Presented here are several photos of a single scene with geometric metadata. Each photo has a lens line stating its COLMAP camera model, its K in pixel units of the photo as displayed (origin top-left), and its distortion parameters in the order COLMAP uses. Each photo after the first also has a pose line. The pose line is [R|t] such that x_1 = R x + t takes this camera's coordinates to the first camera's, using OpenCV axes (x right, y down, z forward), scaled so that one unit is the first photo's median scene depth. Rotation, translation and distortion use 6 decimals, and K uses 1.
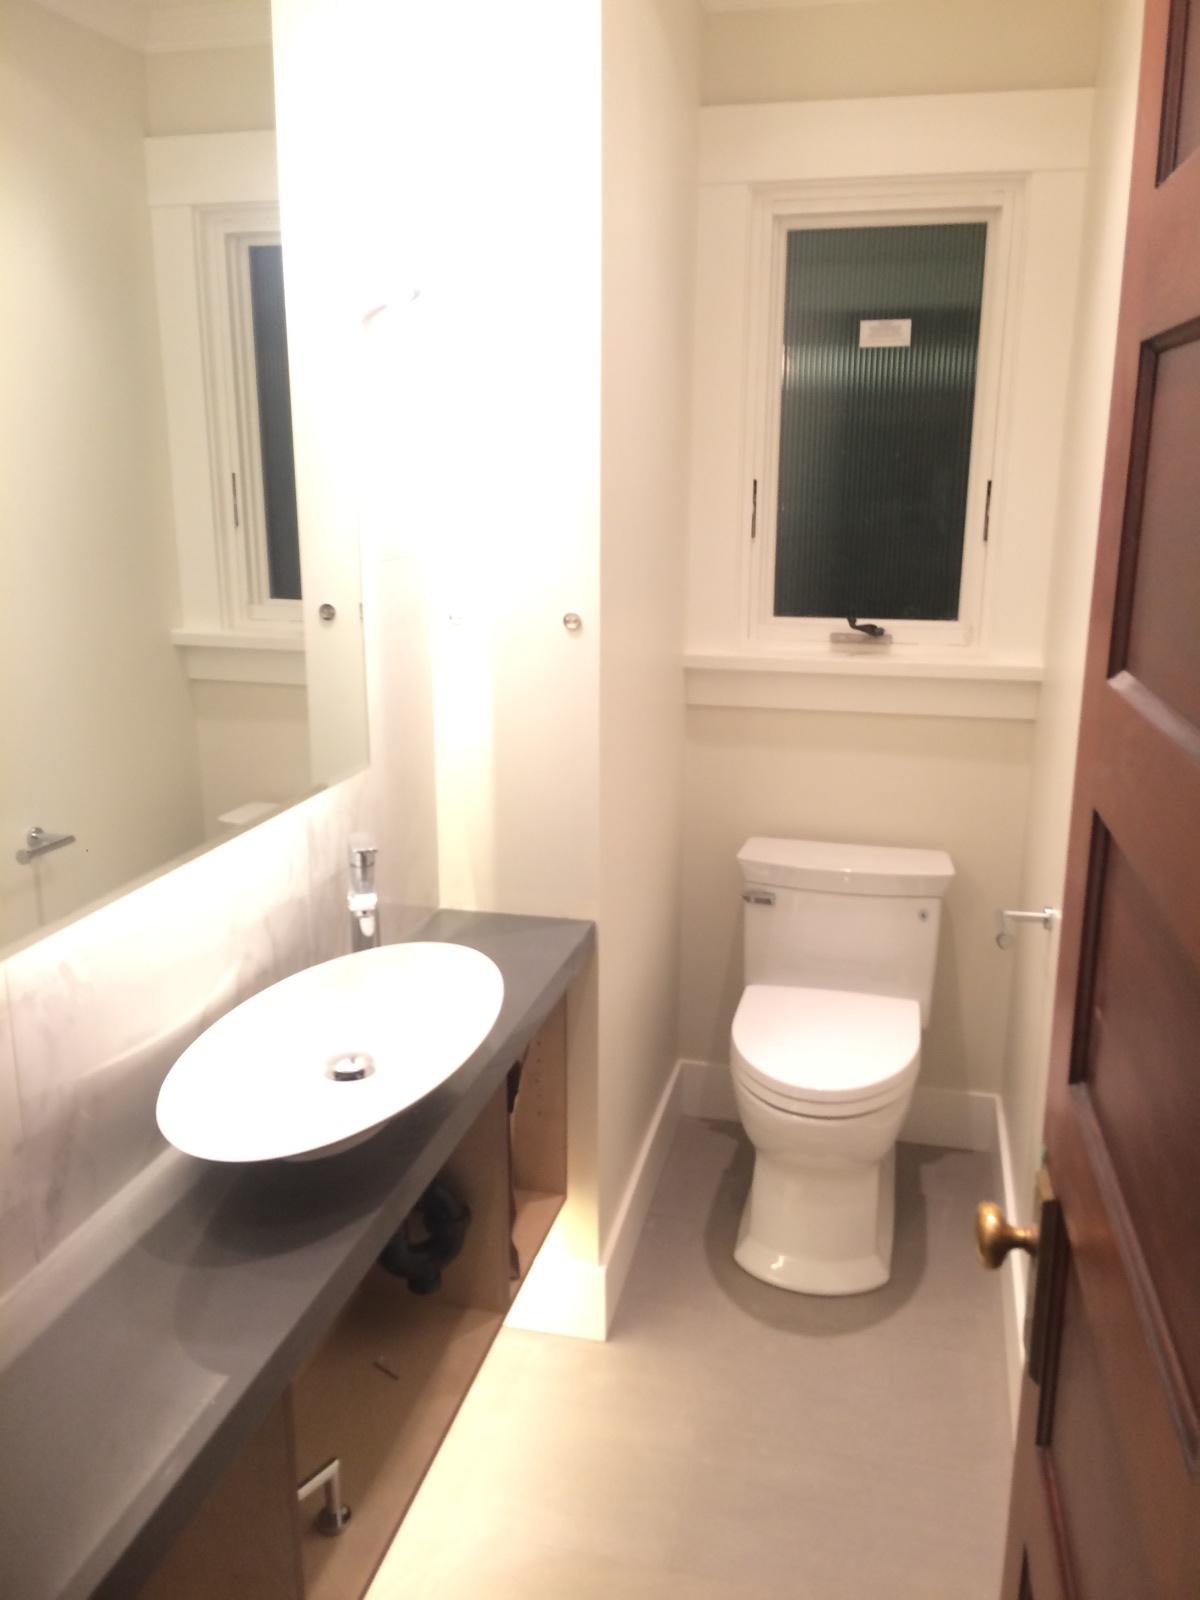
lens RADIAL K [[1348.4, 0, 599.5], [0, 1348.4, 813.7], [0, 0, 1]] dist [0.090495, -0.142001]
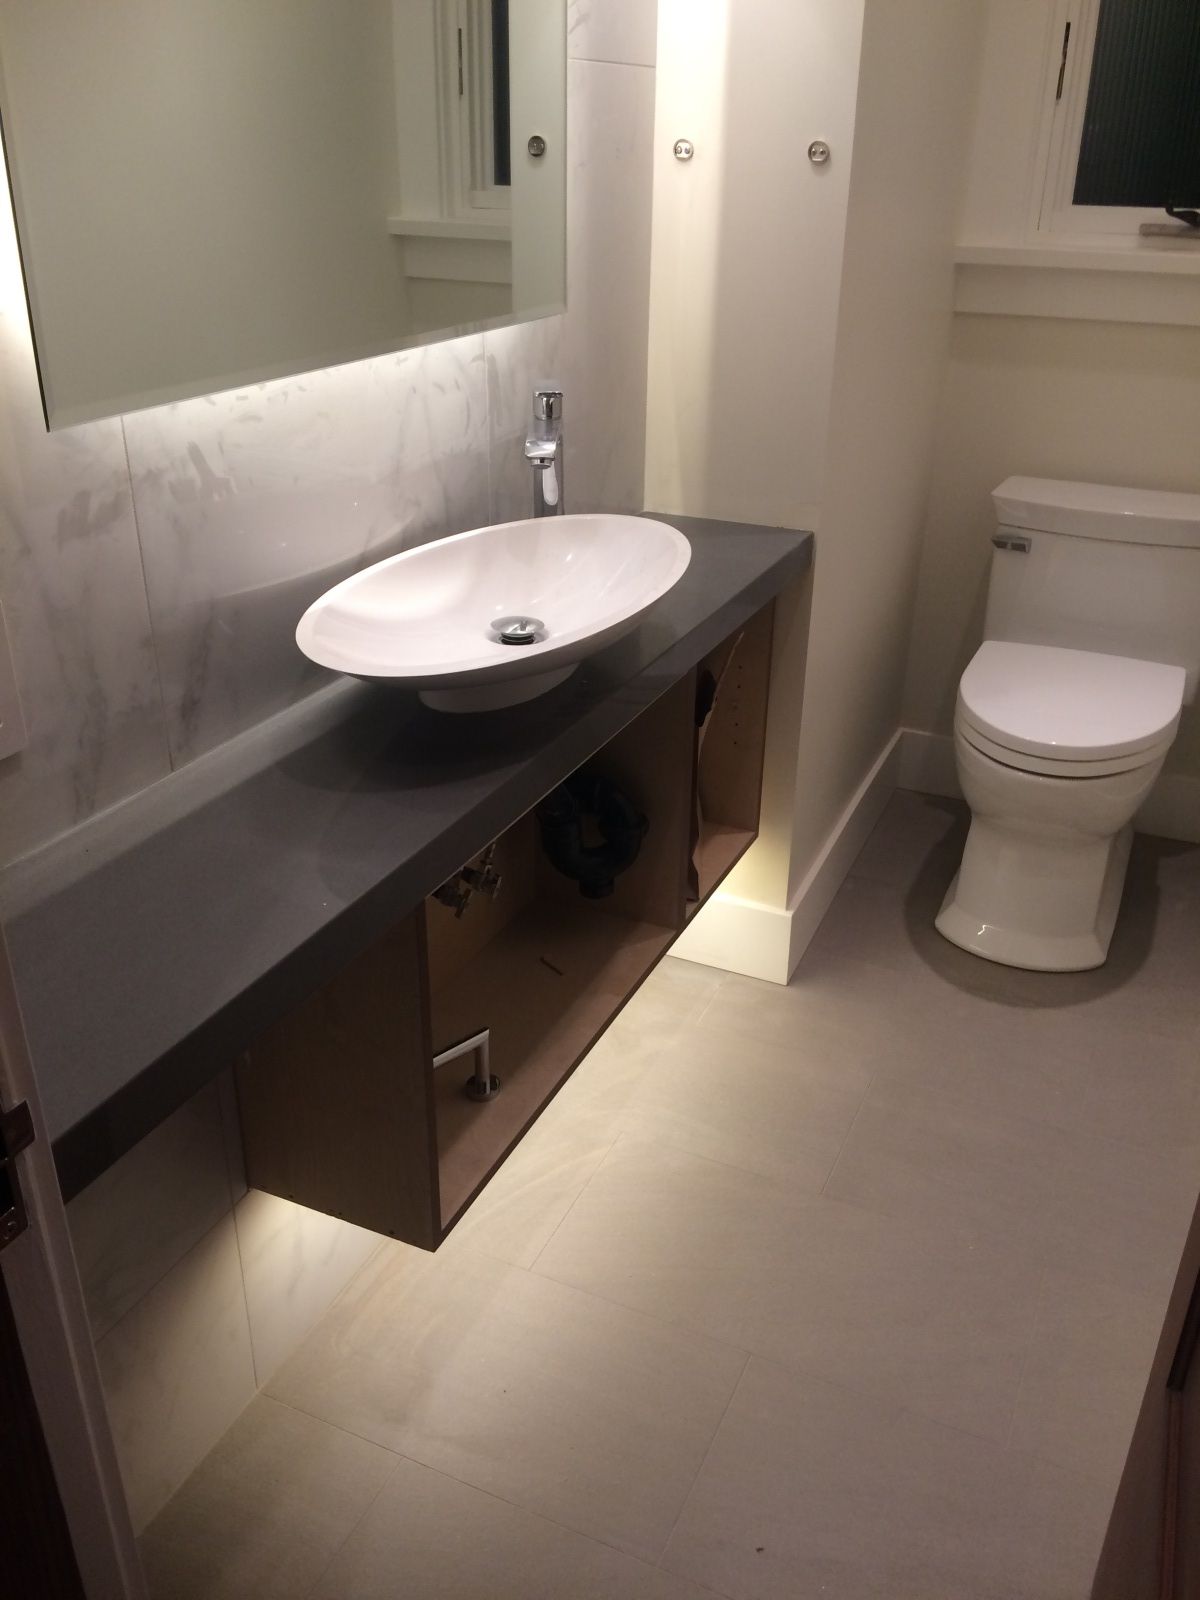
lens RADIAL K [[1348.4, 0, 599.5], [0, 1348.4, 813.7], [0, 0, 1]] dist [0.090495, -0.142001]
pose [[0.981544, 0.093558, -0.166791, 0.024017], [-0.058173, 0.976900, 0.205629, 0.084589], [0.182176, -0.192131, 0.964312, 0.079252]]
